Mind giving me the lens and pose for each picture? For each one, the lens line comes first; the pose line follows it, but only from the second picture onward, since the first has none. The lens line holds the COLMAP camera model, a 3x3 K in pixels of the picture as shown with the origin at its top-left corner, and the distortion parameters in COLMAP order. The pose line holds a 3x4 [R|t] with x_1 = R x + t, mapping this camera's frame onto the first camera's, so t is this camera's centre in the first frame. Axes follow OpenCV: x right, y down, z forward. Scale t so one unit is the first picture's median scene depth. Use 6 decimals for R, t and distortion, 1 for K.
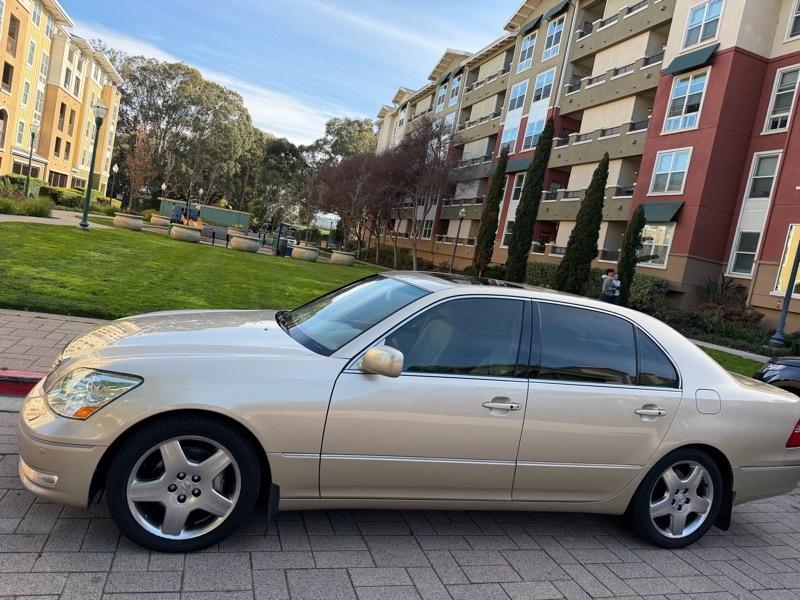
lens RADIAL K [[565.1, 0, 398.7], [0, 565.1, 305.0], [0, 0, 1]] dist [0.046848, -0.068104]
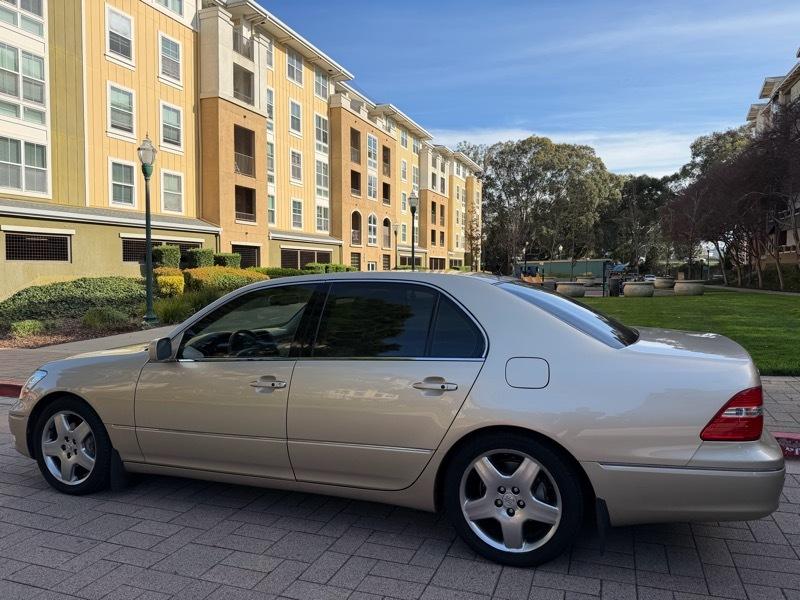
lens RADIAL K [[565.1, 0, 399.4], [0, 565.1, 305.6], [0, 0, 1]] dist [0.046848, -0.068104]
pose [[0.772472, -0.146271, -0.617974, 0.091062], [0.086129, 0.988252, -0.126252, 0.016403], [0.629181, 0.044301, 0.775995, 0.029134]]
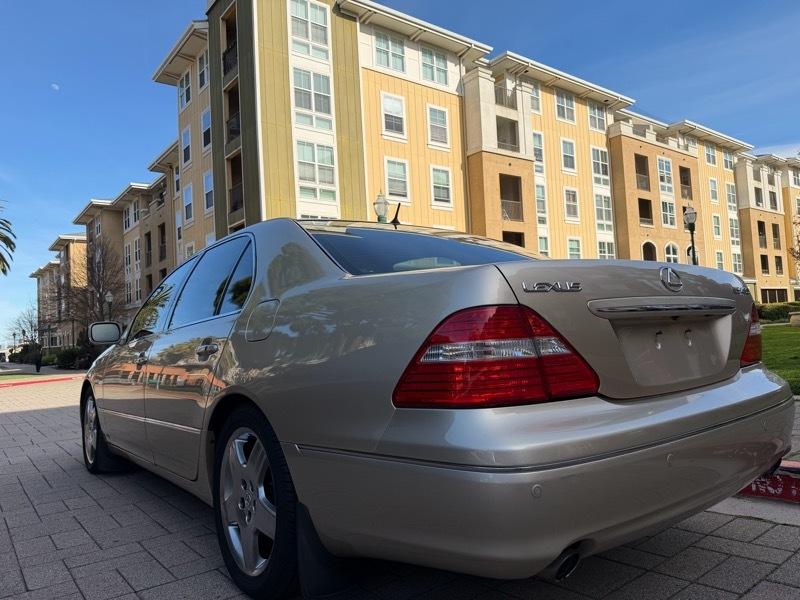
lens RADIAL K [[565.1, 0, 398.2], [0, 565.1, 303.4], [0, 0, 1]] dist [0.046848, -0.068104]
pose [[0.326368, -0.247220, -0.912341, 0.111535], [0.027609, 0.967274, -0.252229, 0.030329], [0.944840, 0.057131, 0.322513, 0.096003]]
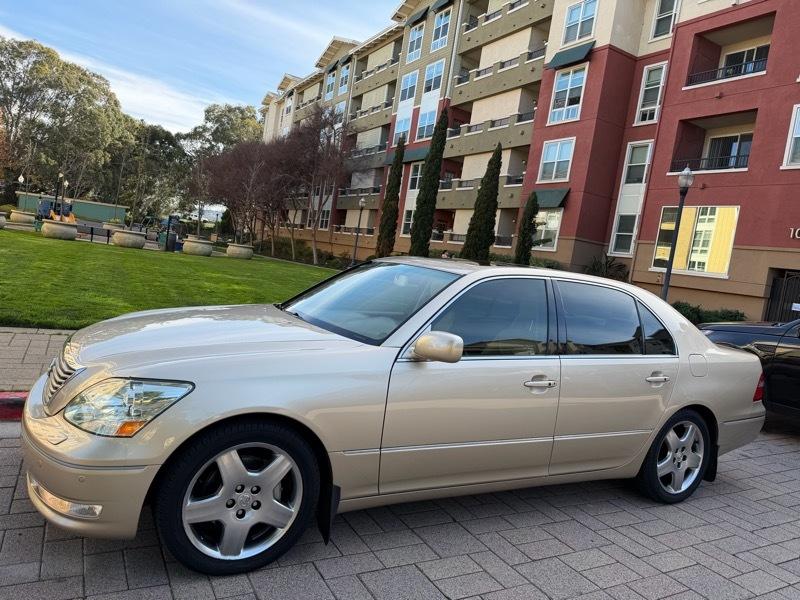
lens RADIAL K [[565.1, 0, 407.7], [0, 565.1, 303.6], [0, 0, 1]] dist [0.046848, -0.068104]
pose [[0.977428, -0.053095, 0.204489, -0.021725], [0.050252, 0.998554, 0.019072, 0.000345], [-0.205206, -0.008365, 0.978683, 0.005131]]
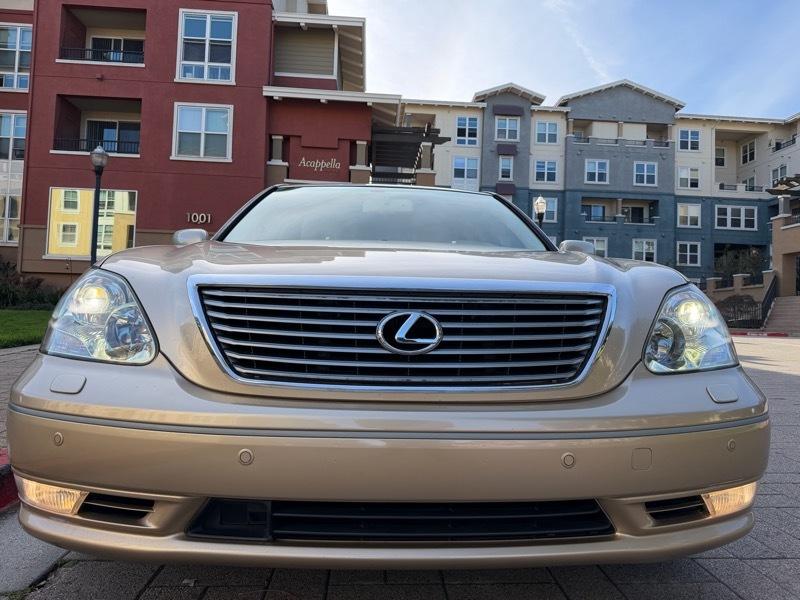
lens RADIAL K [[565.1, 0, 402.9], [0, 565.1, 302.4], [0, 0, 1]] dist [0.046848, -0.068104]
pose [[0.250901, -0.146358, 0.956885, -0.086095], [0.107054, 0.986636, 0.122838, 0.001477], [-0.962075, 0.071618, 0.263216, 0.080790]]
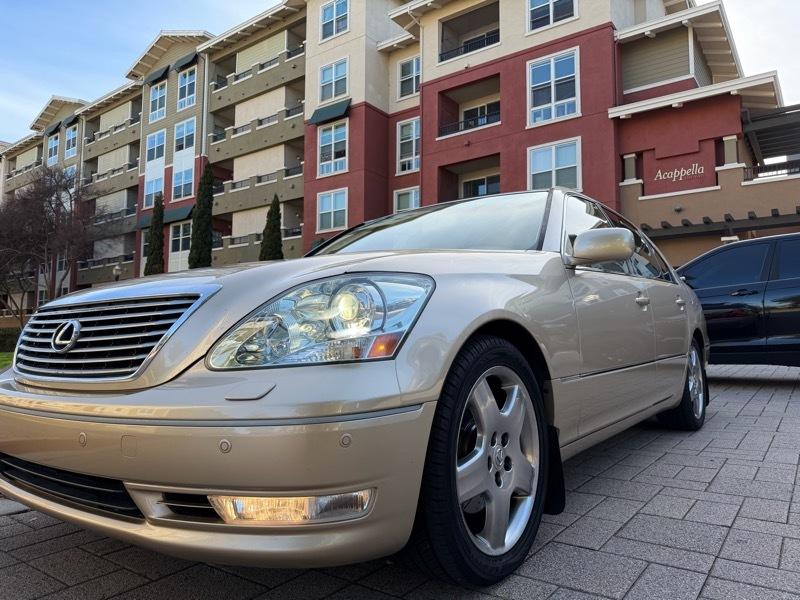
lens RADIAL K [[565.1, 0, 406.9], [0, 565.1, 302.8], [0, 0, 1]] dist [0.046848, -0.068104]
pose [[0.794747, -0.139608, 0.590667, -0.058359], [0.202709, 0.978359, -0.041506, 0.012526], [-0.572089, 0.152720, 0.805848, 0.041251]]
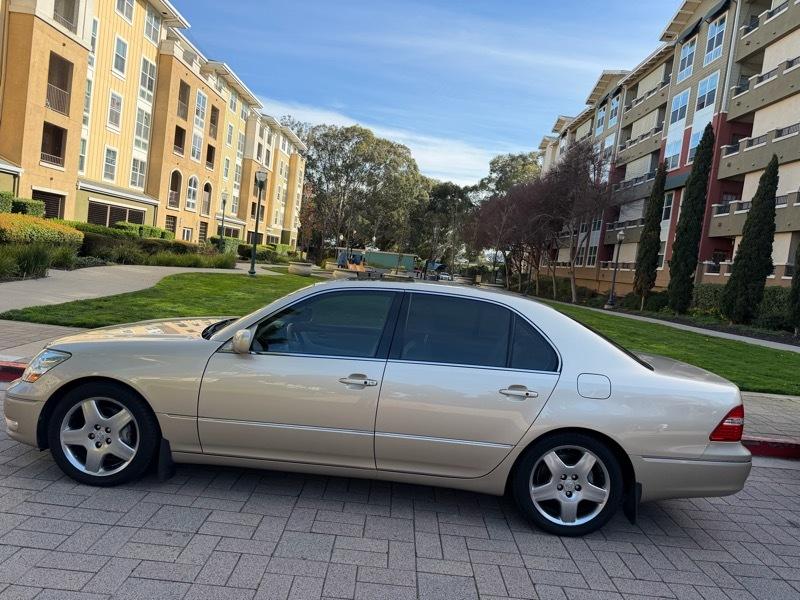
lens RADIAL K [[565.1, 0, 395.9], [0, 565.1, 306.3], [0, 0, 1]] dist [0.046848, -0.068104]
pose [[0.947556, -0.044619, -0.316461, 0.054304], [0.024061, 0.997356, -0.068574, 0.009225], [0.318684, 0.057363, 0.946124, -0.005038]]
